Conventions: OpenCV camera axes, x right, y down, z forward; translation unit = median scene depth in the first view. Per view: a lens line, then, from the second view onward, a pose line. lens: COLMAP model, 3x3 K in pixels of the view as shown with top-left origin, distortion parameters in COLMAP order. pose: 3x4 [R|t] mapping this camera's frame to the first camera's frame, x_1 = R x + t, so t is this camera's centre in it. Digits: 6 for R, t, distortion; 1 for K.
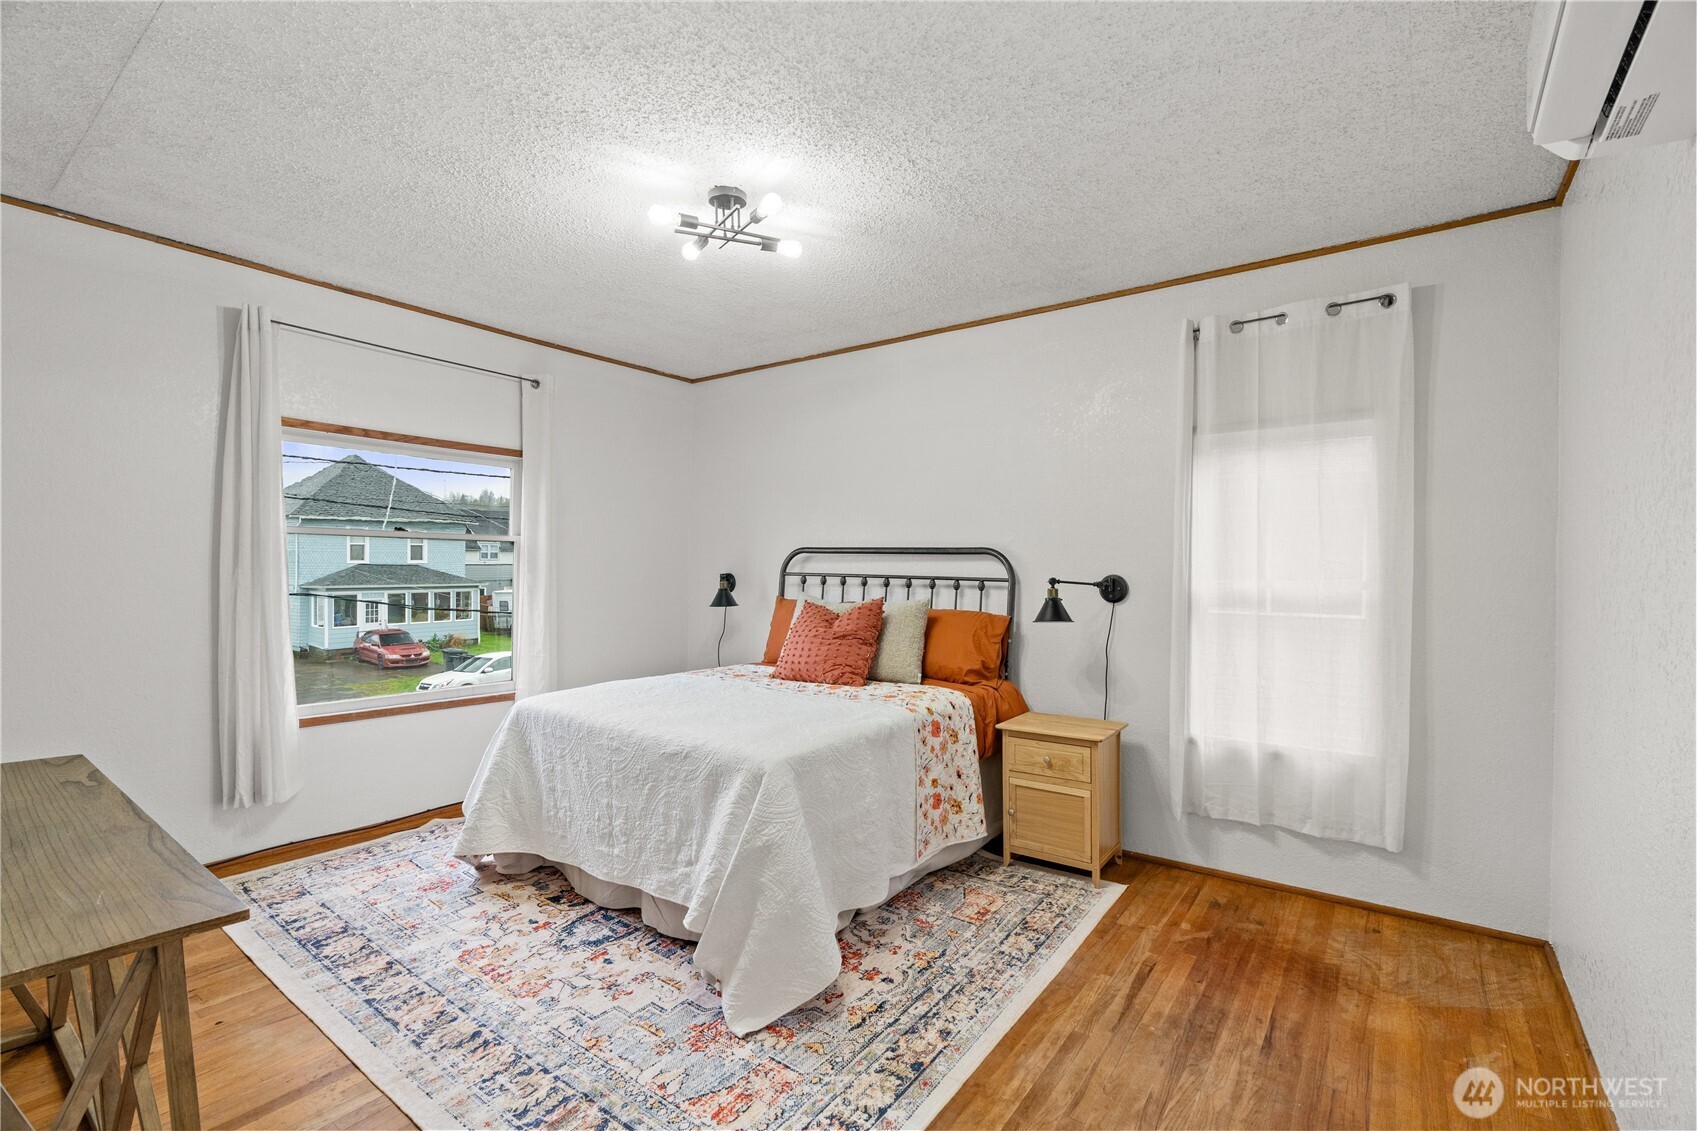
lens RADIAL K [[762.4, 0, 848.5], [0, 762.4, 565.5], [0, 0, 1]] dist [-0.009229, 0.003971]
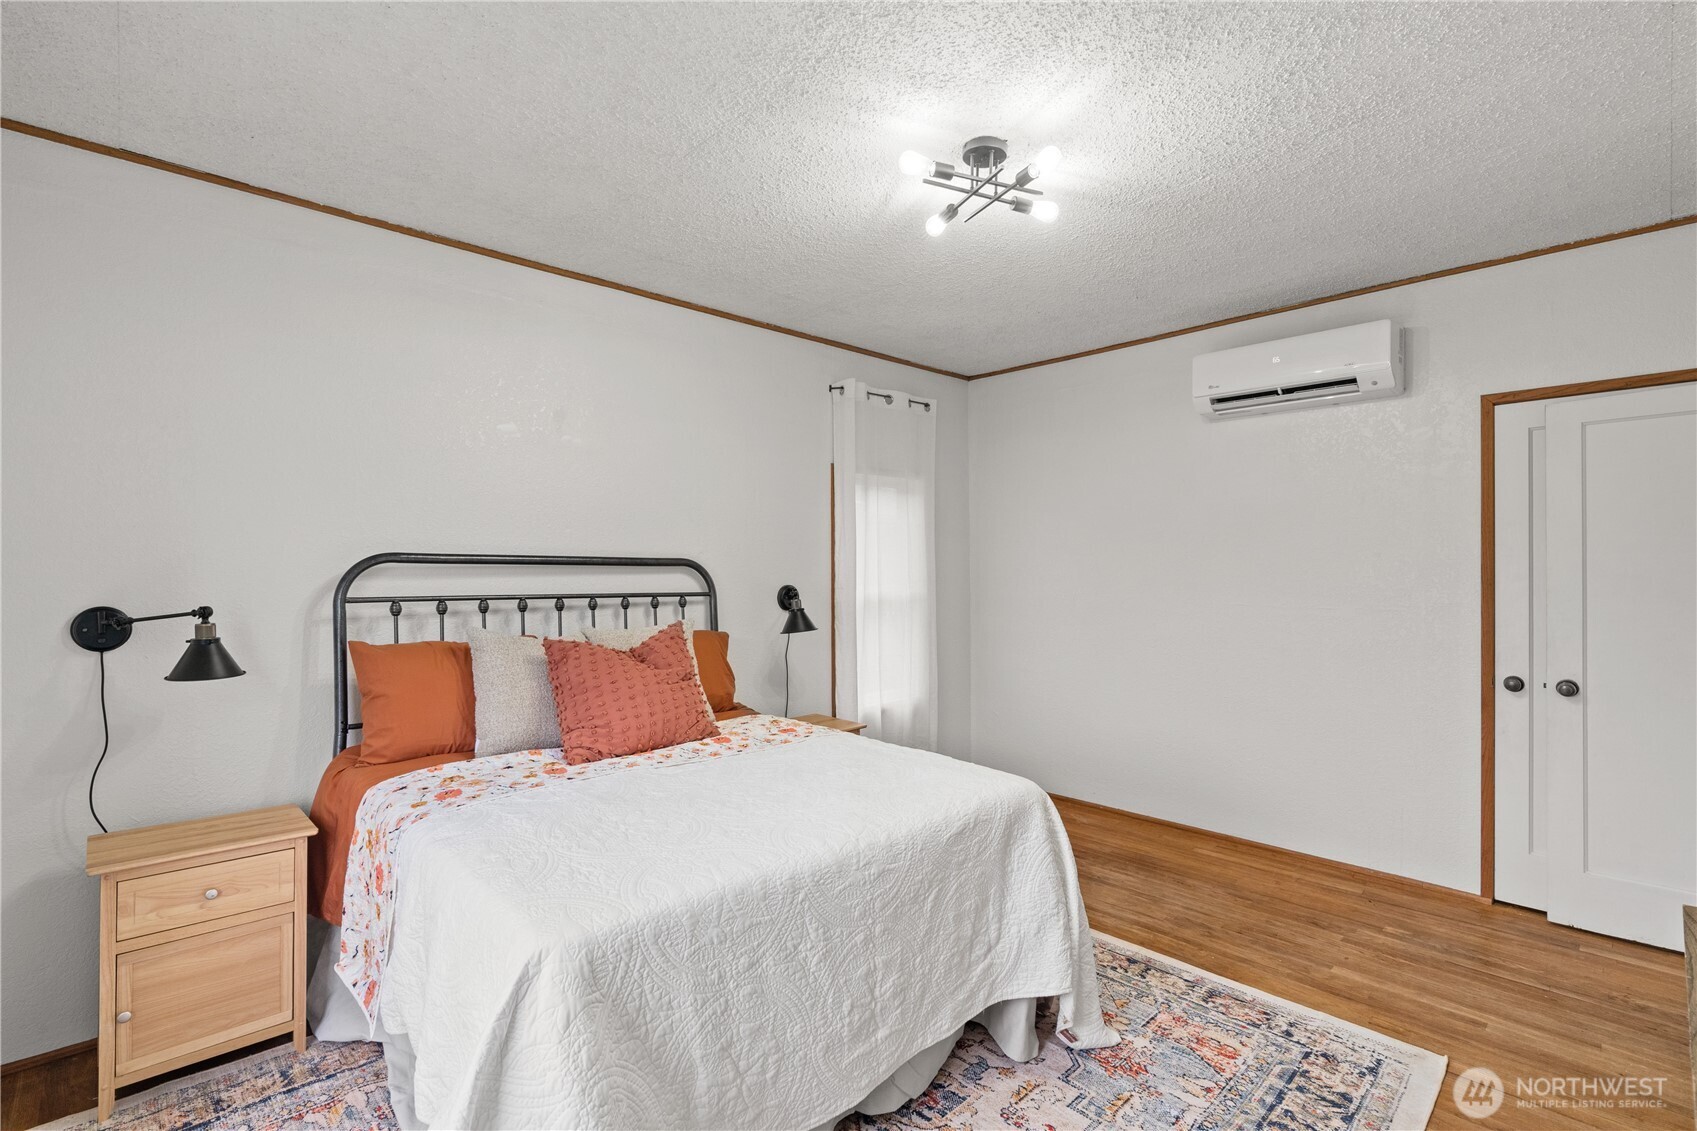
lens RADIAL K [[784.3, 0, 852.9], [0, 784.3, 573.0], [0, 0, 1]] dist [-0.002645, 0.000270]
pose [[0.158328, -0.011368, 0.987321, -0.907246], [0.005899, 0.999927, 0.010567, -0.019560], [-0.987369, 0.004152, 0.158383, 0.868376]]
